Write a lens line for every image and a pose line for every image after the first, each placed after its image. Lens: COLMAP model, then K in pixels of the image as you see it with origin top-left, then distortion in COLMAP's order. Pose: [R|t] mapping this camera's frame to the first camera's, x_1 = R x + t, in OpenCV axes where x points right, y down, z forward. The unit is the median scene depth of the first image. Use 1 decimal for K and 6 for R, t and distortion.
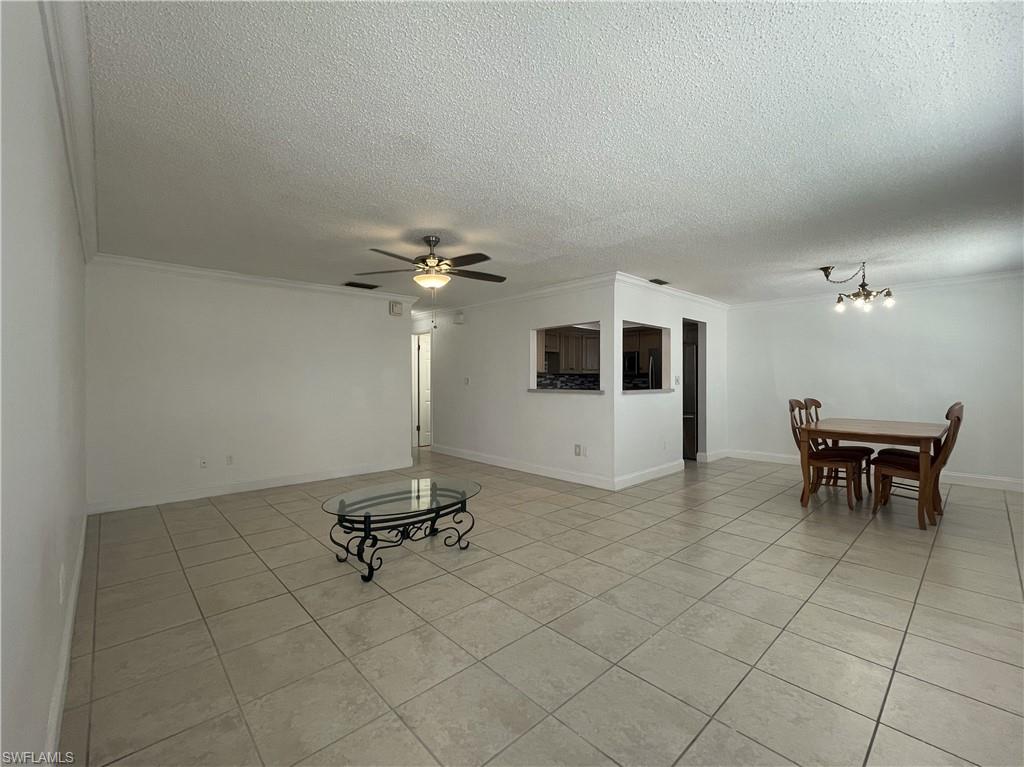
lens RADIAL K [[435.9, 0, 512.0], [0, 435.9, 383.5], [0, 0, 1]] dist [-0.002214, 0.000172]
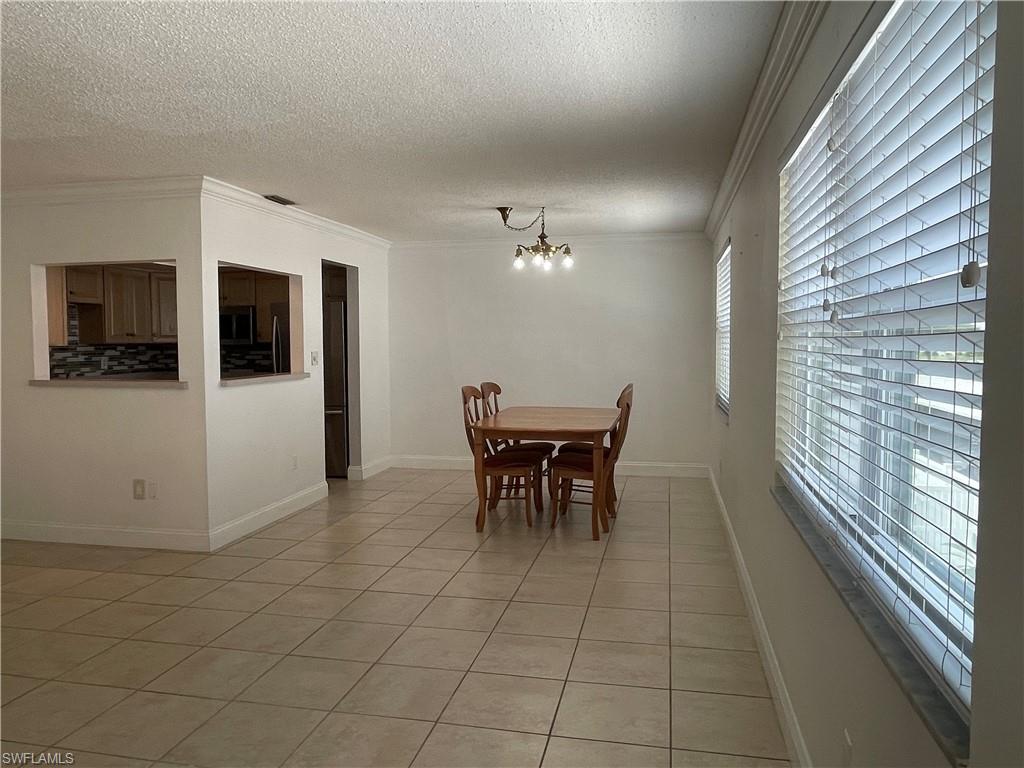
lens RADIAL K [[713.6, 0, 517.8], [0, 713.6, 377.5], [0, 0, 1]] dist [-0.006307, -0.002705]
pose [[0.815851, -0.032291, 0.577359, 0.028144], [0.005765, 0.998844, 0.047719, -0.034946], [-0.578233, -0.035603, 0.815094, -0.018812]]
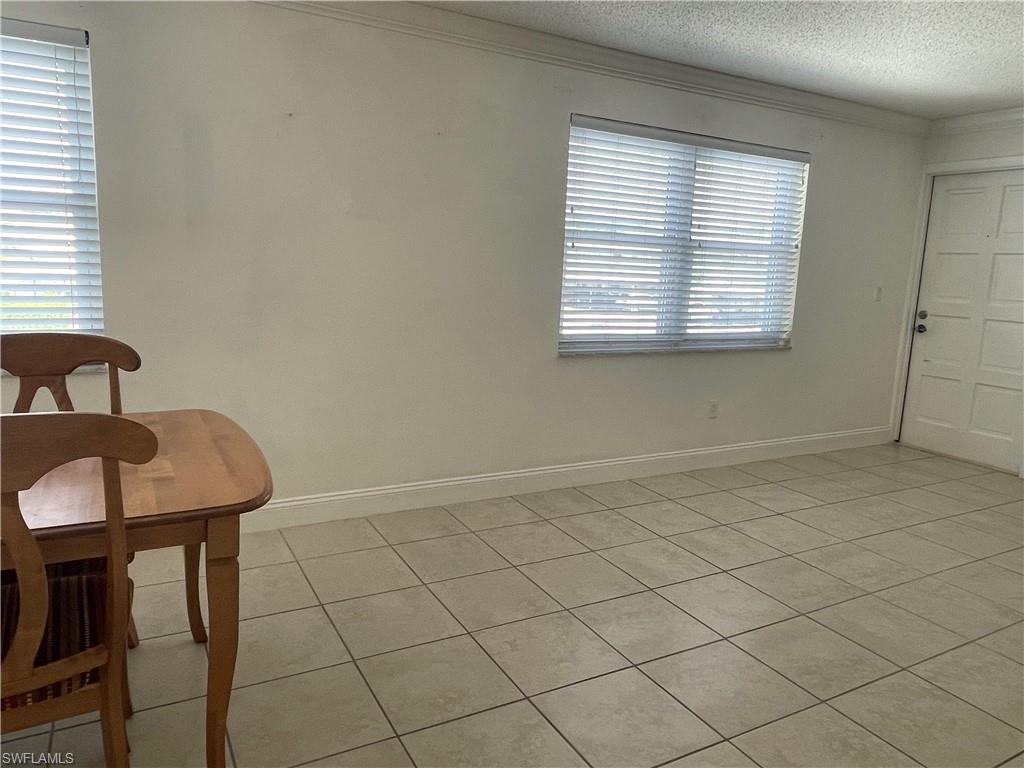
lens RADIAL K [[713.6, 0, 517.8], [0, 713.6, 377.5], [0, 0, 1]] dist [-0.006307, -0.002705]
pose [[-0.971096, -0.079112, 0.225195, 0.415871], [-0.040891, 0.984667, 0.169585, -0.025437], [-0.235158, 0.155475, -0.959442, 1.213217]]
